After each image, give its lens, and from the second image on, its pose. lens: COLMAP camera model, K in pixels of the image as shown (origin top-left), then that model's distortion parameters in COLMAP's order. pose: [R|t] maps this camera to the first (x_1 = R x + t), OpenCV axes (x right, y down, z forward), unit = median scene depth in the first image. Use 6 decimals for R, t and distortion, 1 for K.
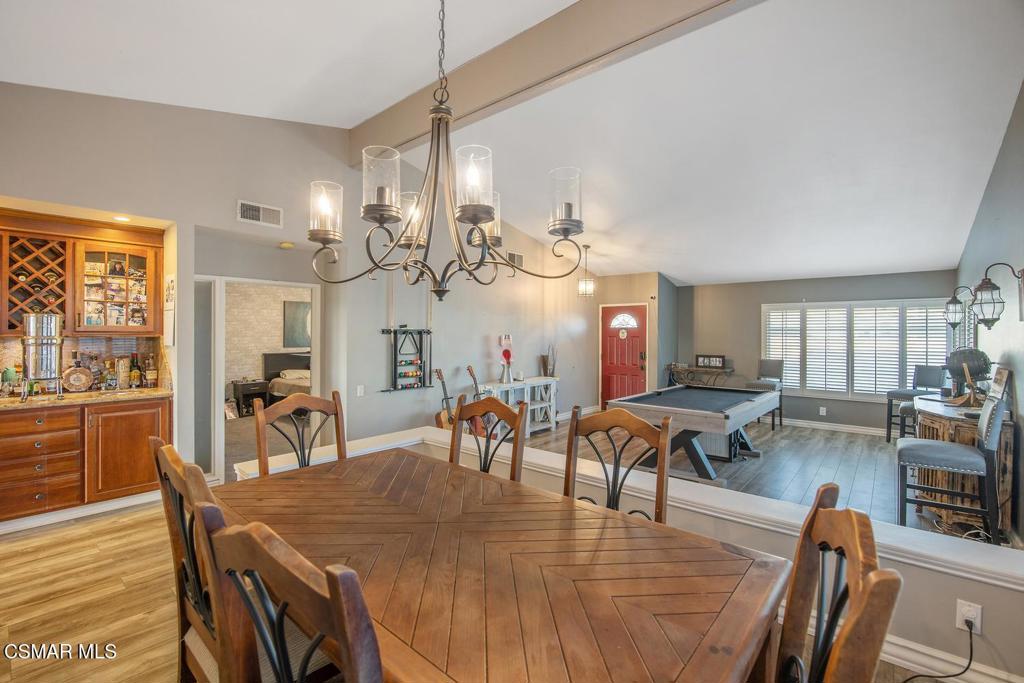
lens RADIAL K [[449.7, 0, 513.1], [0, 449.7, 333.2], [0, 0, 1]] dist [-0.008200, -0.000349]
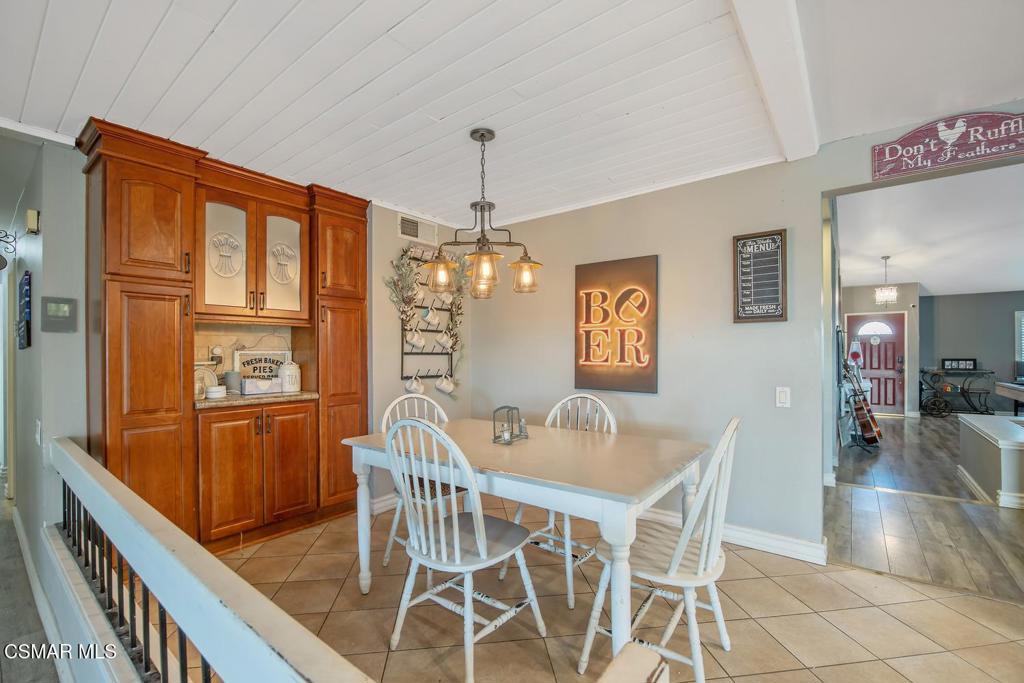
lens RADIAL K [[449.7, 0, 509.7], [0, 449.7, 348.0], [0, 0, 1]] dist [-0.008200, -0.000349]
pose [[0.998874, -0.015725, 0.044757, -0.815134], [0.015703, 0.999876, 0.000846, 0.005679], [-0.044765, -0.000142, 0.998998, -0.043957]]
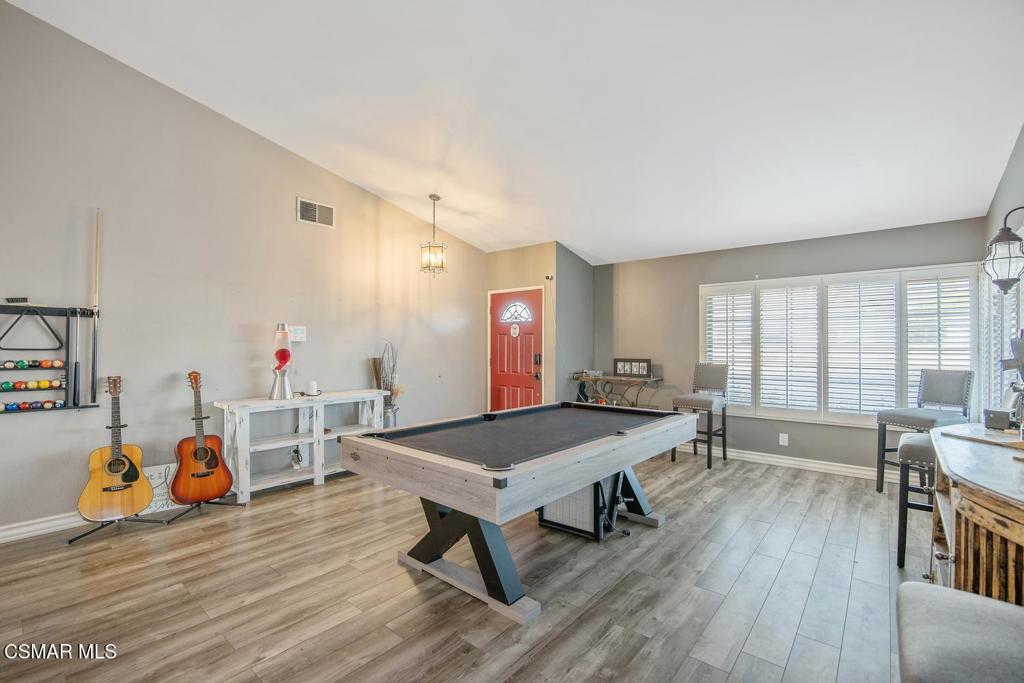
lens RADIAL K [[449.7, 0, 511.1], [0, 449.7, 345.1], [0, 0, 1]] dist [-0.008200, -0.000349]
pose [[0.999985, -0.002468, 0.004889, 0.280522], [0.002480, 0.999994, -0.002490, 0.032857], [-0.004882, 0.002502, 0.999985, 0.328732]]
